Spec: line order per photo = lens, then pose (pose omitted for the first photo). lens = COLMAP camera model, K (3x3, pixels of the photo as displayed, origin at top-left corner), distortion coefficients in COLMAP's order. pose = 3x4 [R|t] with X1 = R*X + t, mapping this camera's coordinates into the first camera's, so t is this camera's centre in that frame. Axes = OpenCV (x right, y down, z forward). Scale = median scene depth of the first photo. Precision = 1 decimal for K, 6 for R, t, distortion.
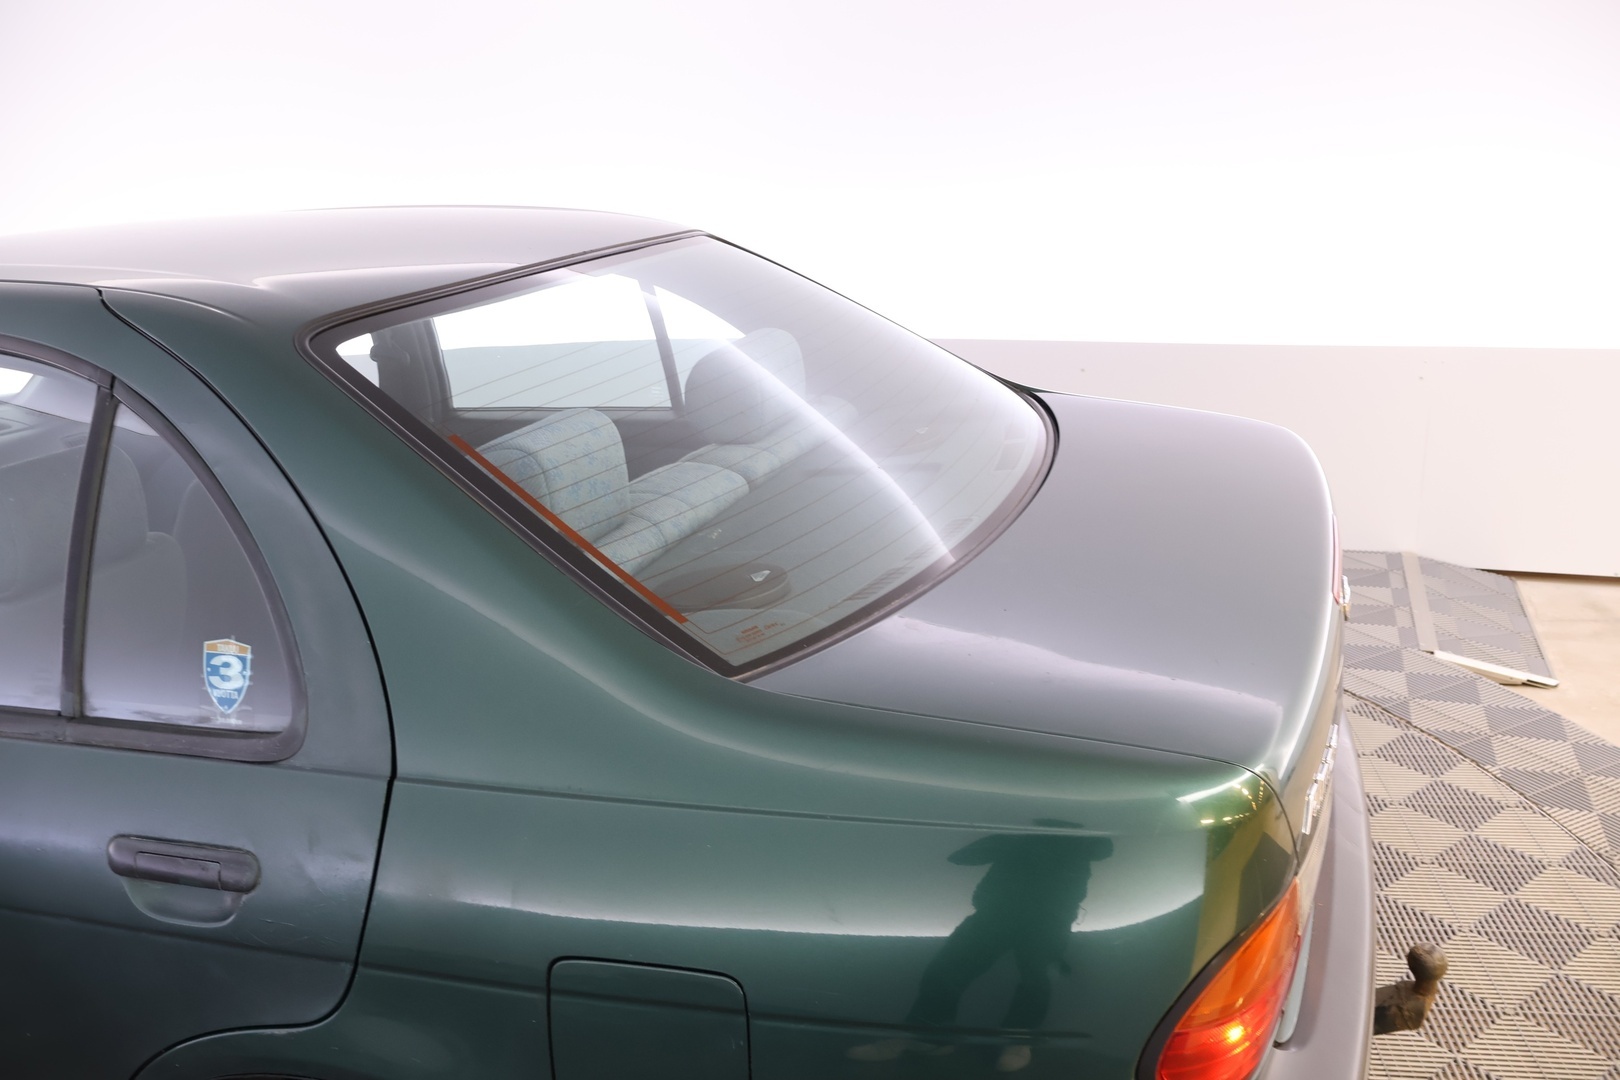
lens RADIAL K [[1378.7, 0, 810.0], [0, 1378.7, 540.0], [0, 0, 1]] dist [0.010786, 0.000213]
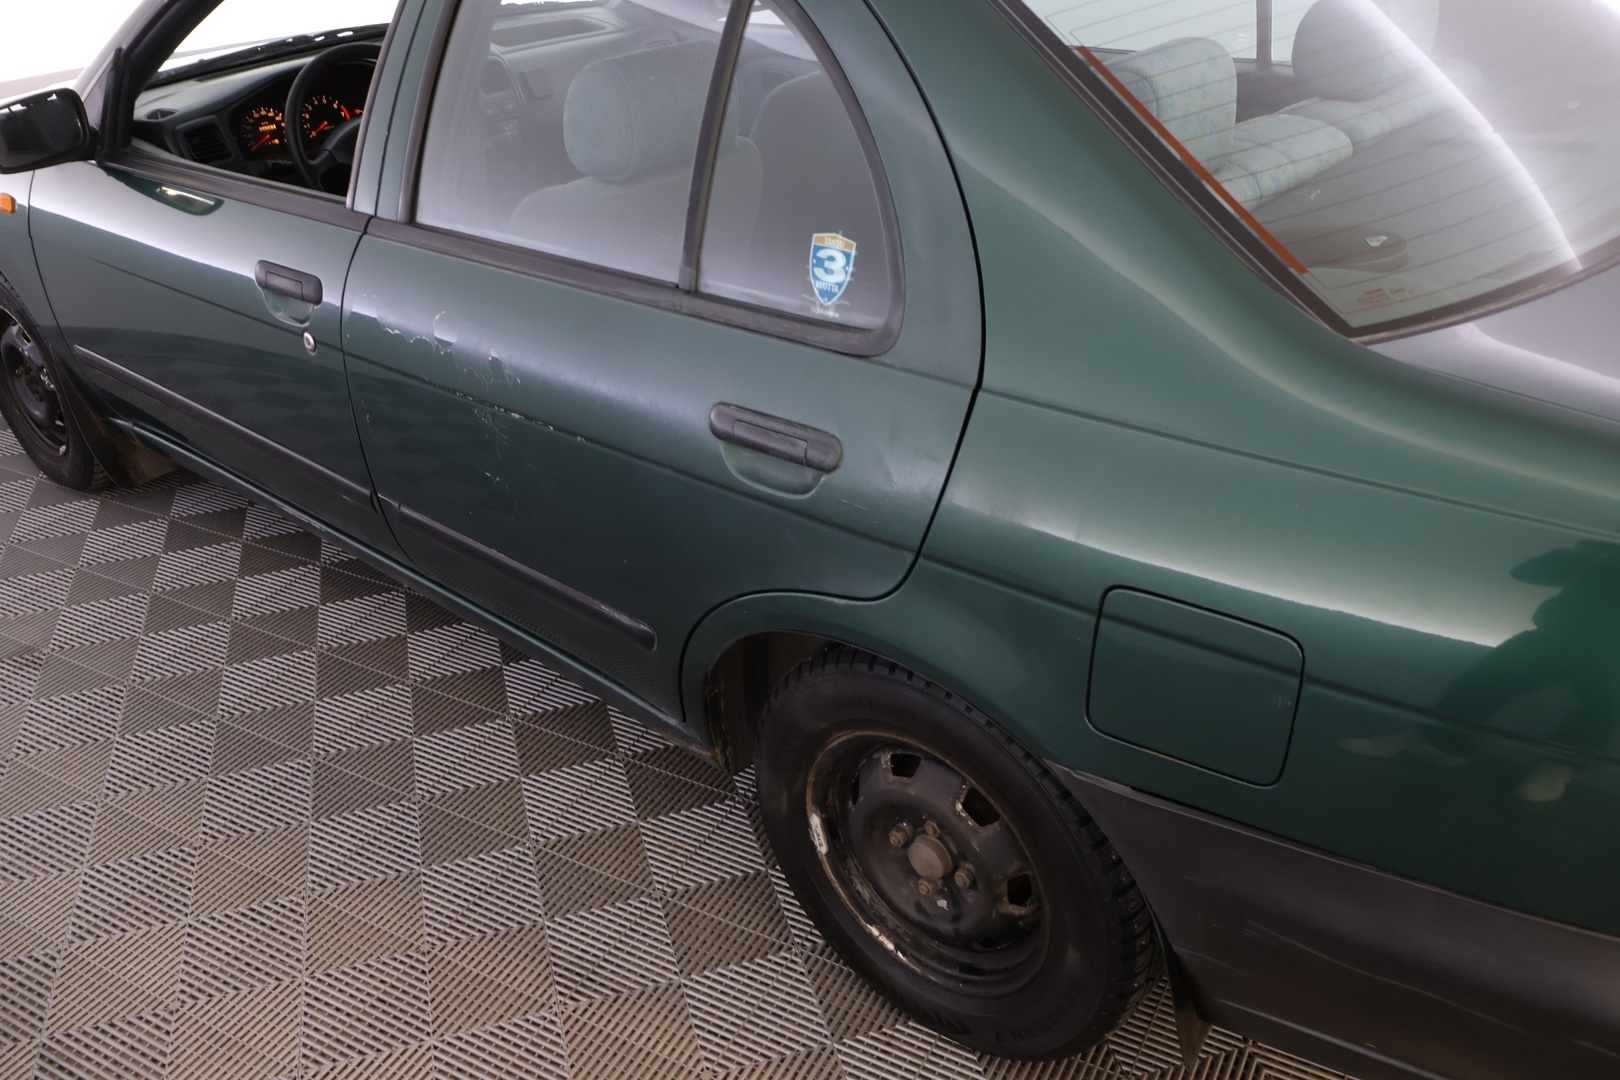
lens RADIAL K [[1378.7, 0, 810.0], [0, 1378.7, 540.0], [0, 0, 1]] dist [0.010786, 0.000213]
pose [[0.933917, 0.191788, -0.301689, -0.080788], [-0.117753, 0.961849, 0.246943, 0.039055], [0.337540, -0.195100, 0.920871, -0.009111]]
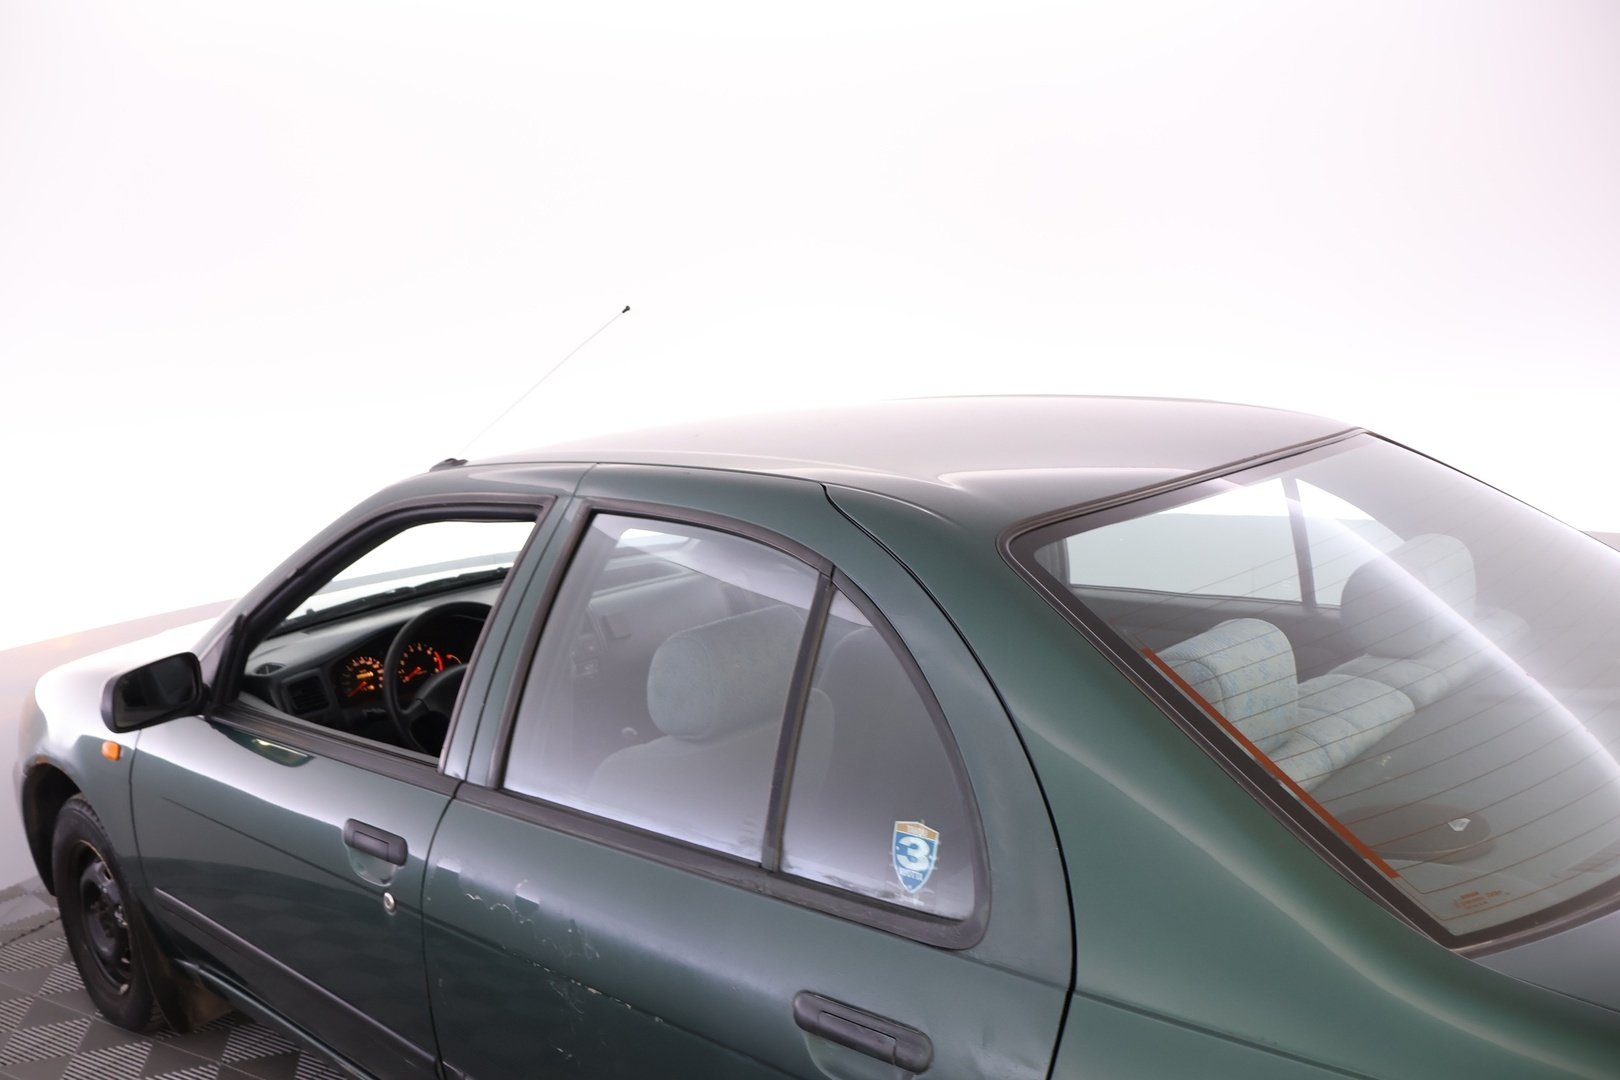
lens RADIAL K [[1380.0, 0, 804.5], [0, 1380.0, 541.6], [0, 0, 1]] dist [0.007613, 0.003712]
pose [[0.919962, 0.059135, -0.387521, -0.102104], [-0.100756, 0.991015, -0.087965, -0.039717], [0.378837, 0.119970, 0.917655, -0.033694]]
